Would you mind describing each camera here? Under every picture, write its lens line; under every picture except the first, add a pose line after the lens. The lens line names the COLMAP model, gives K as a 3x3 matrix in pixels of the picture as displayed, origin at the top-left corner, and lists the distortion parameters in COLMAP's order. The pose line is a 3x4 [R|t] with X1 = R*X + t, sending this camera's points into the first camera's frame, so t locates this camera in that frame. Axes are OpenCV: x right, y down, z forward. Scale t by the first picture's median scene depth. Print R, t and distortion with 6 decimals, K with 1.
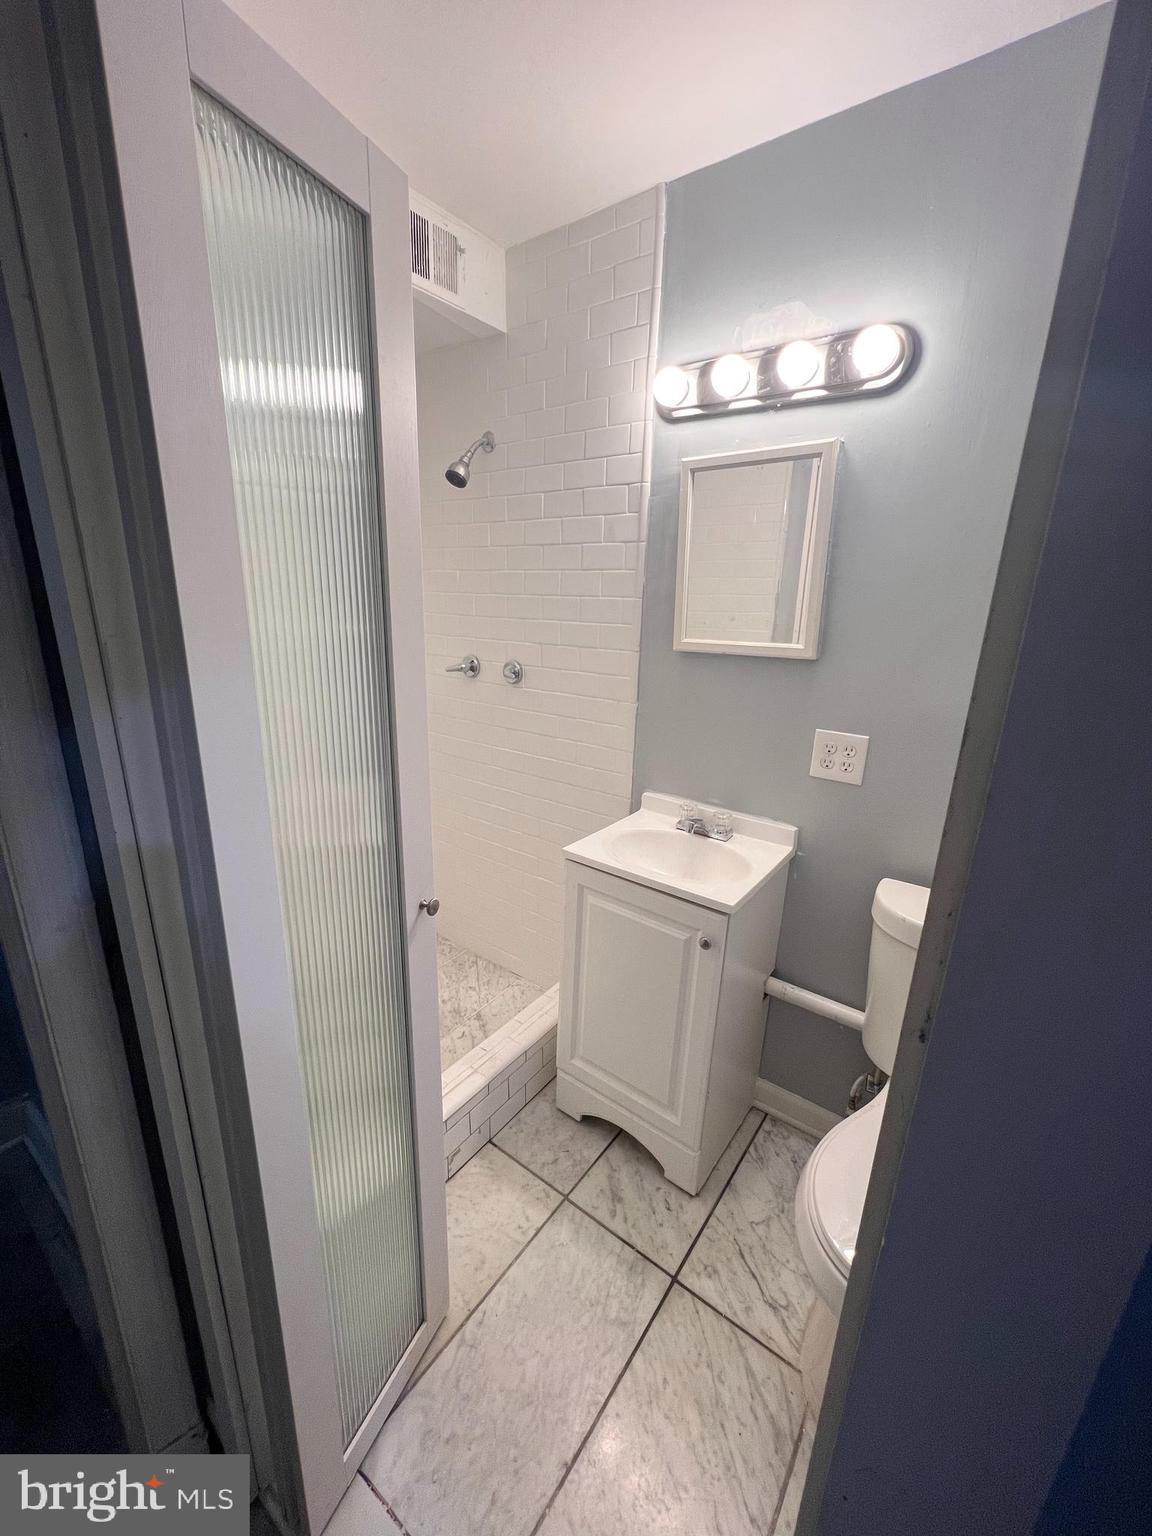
lens RADIAL K [[611.8, 0, 576.0], [0, 611.8, 768.0], [0, 0, 1]] dist [-0.001226, 0.000266]
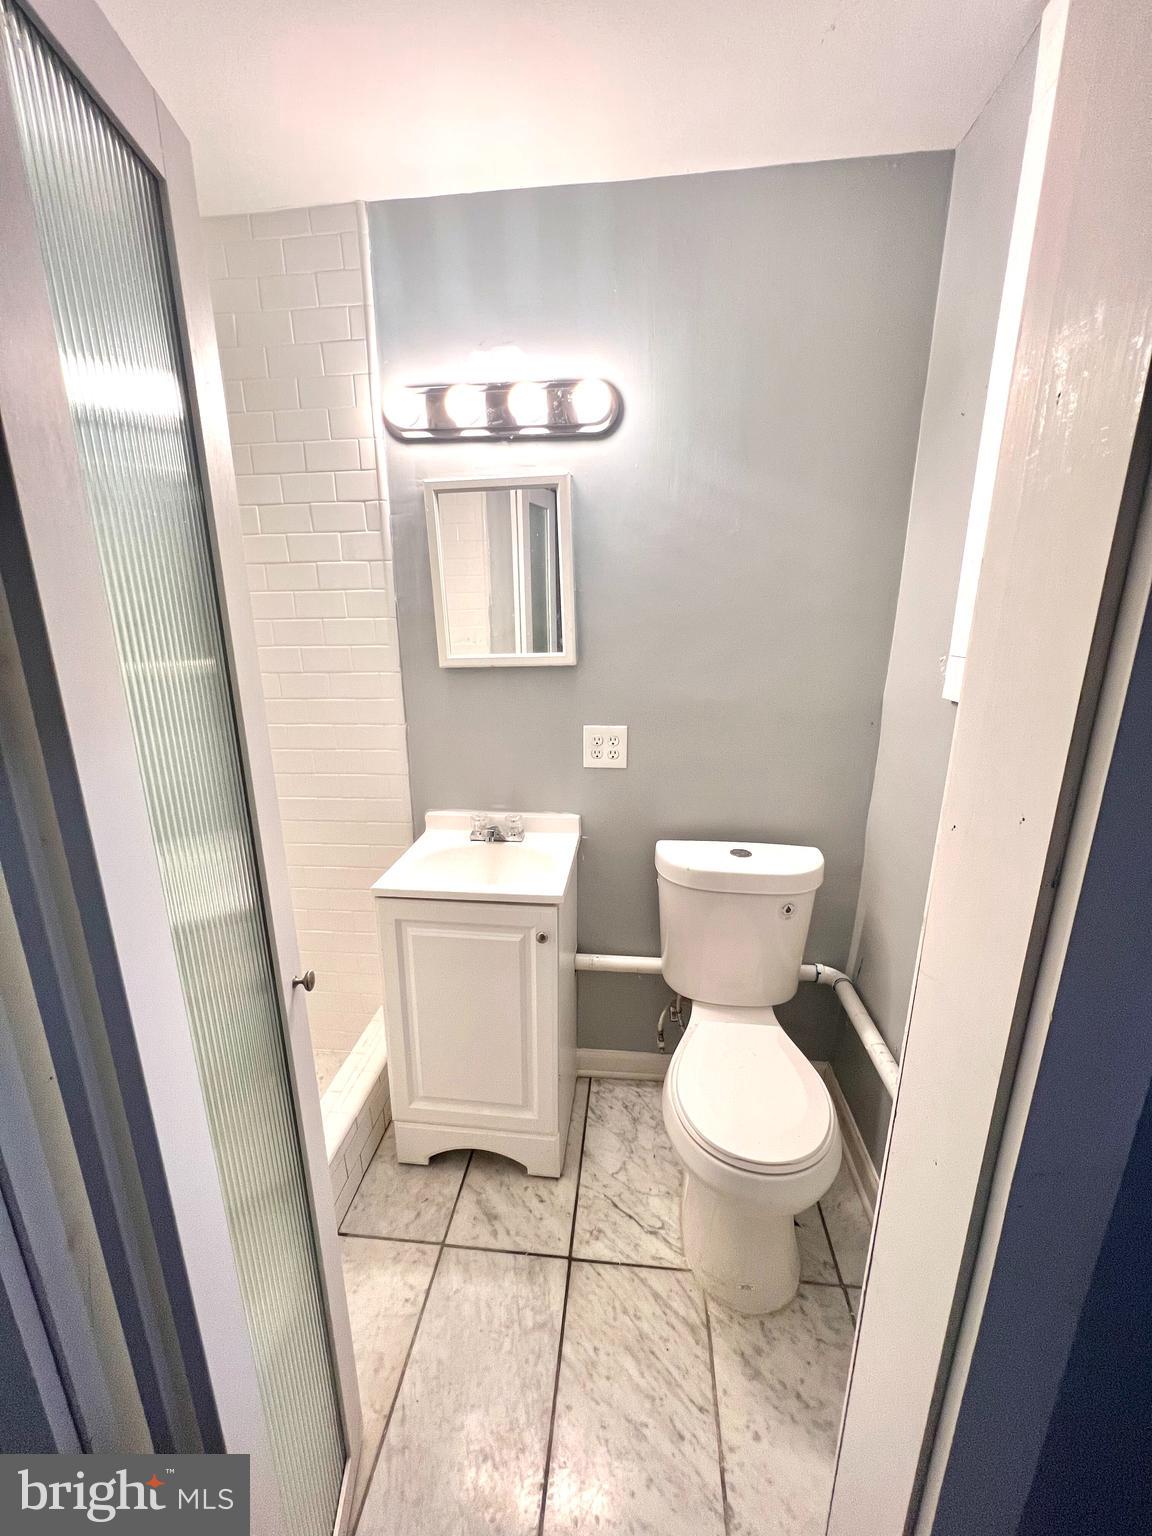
lens RADIAL K [[611.8, 0, 576.0], [0, 611.8, 768.0], [0, 0, 1]] dist [-0.000632, 0.000298]
pose [[0.858387, -0.162227, 0.486677, -0.183538], [0.171236, 0.984880, 0.026273, -0.018835], [-0.483580, 0.060784, 0.873187, 0.022461]]
